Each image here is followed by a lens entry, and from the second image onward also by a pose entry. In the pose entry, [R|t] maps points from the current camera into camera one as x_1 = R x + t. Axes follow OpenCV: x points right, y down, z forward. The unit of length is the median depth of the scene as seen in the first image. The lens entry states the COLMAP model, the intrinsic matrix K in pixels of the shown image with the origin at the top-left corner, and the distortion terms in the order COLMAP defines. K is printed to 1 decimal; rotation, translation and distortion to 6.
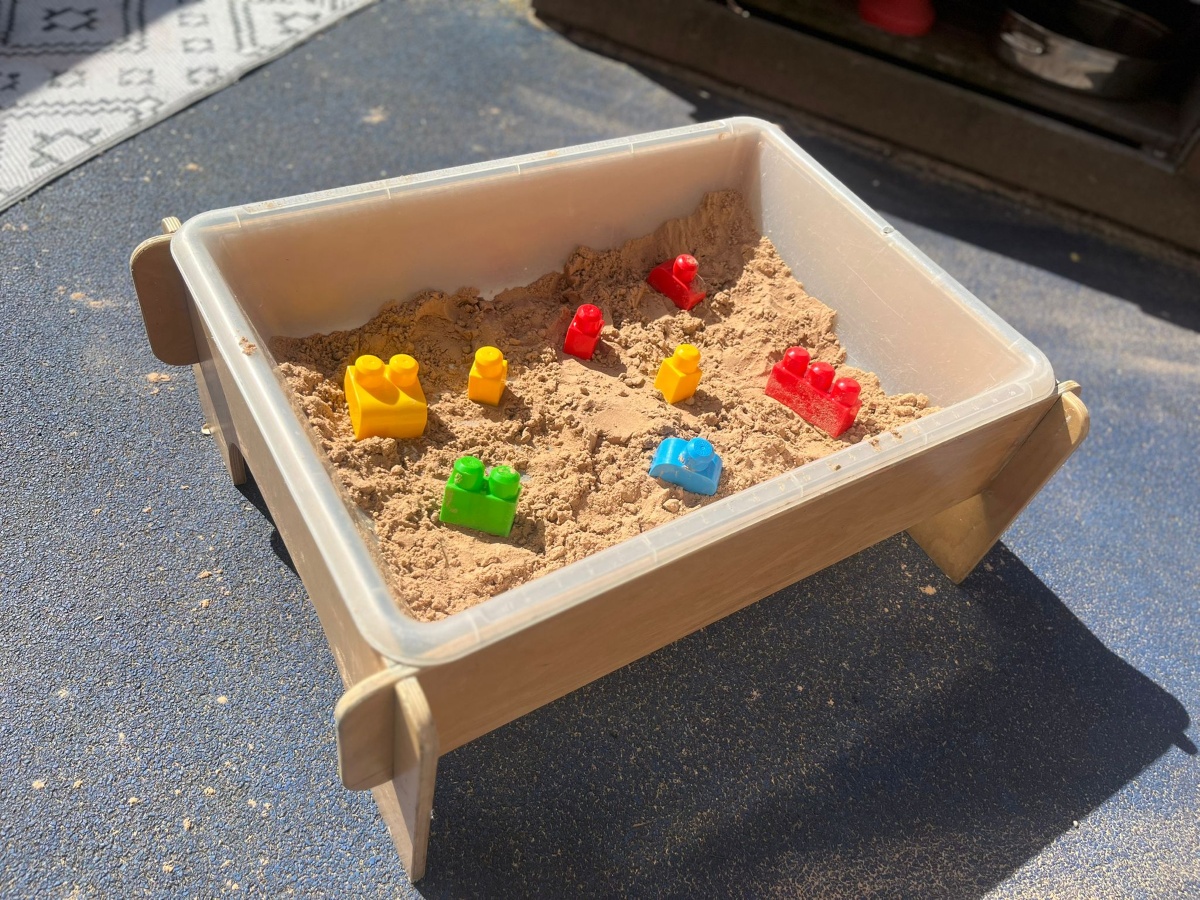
lens RADIAL K [[918.0, 0, 600.0], [0, 918.0, 450.0], [0, 0, 1]] dist [0.001209, -0.001610]
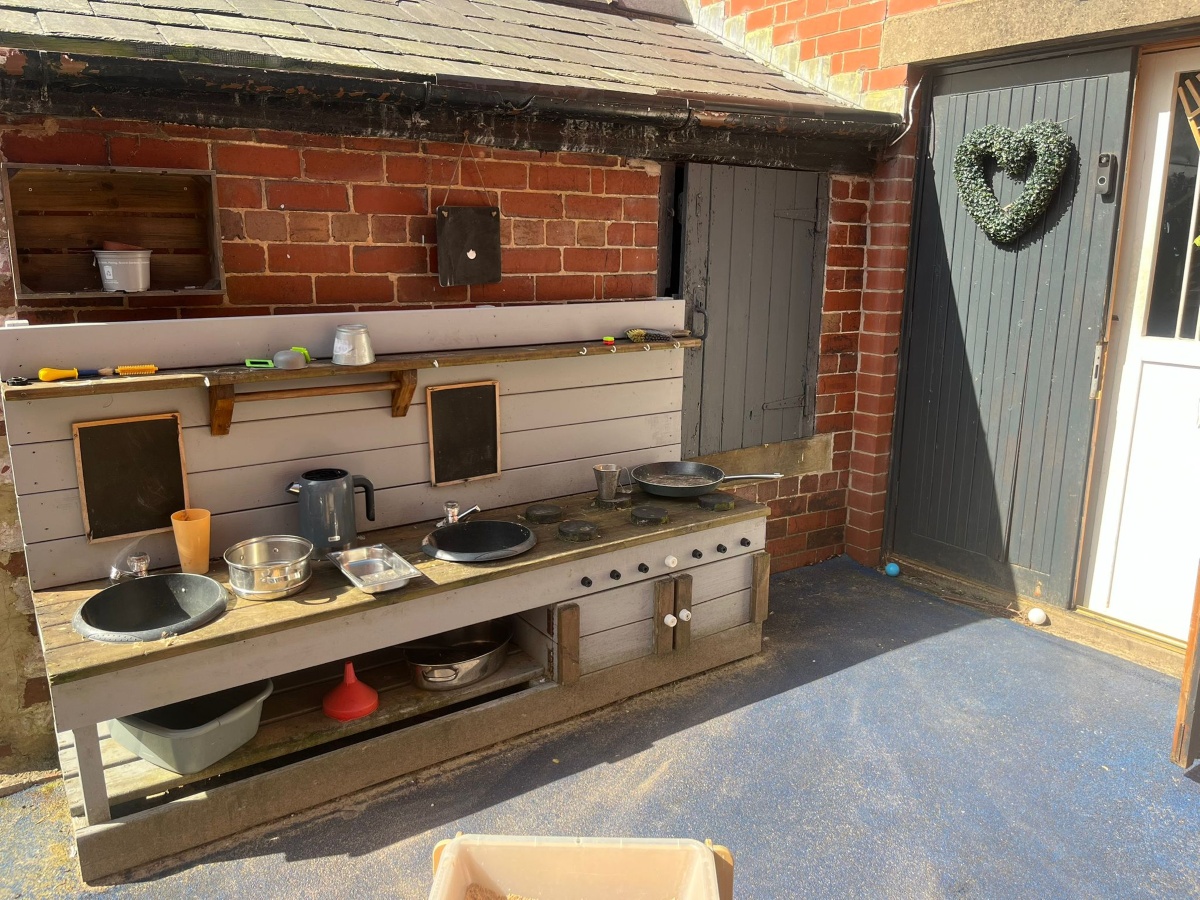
lens RADIAL K [[918.0, 0, 600.0], [0, 918.0, 450.0], [0, 0, 1]] dist [0.001209, -0.001610]
pose [[0.526044, -0.355852, 0.772429, -0.453109], [0.684068, 0.716685, -0.135697, -0.312216], [-0.505300, 0.599777, 0.620435, -0.325976]]
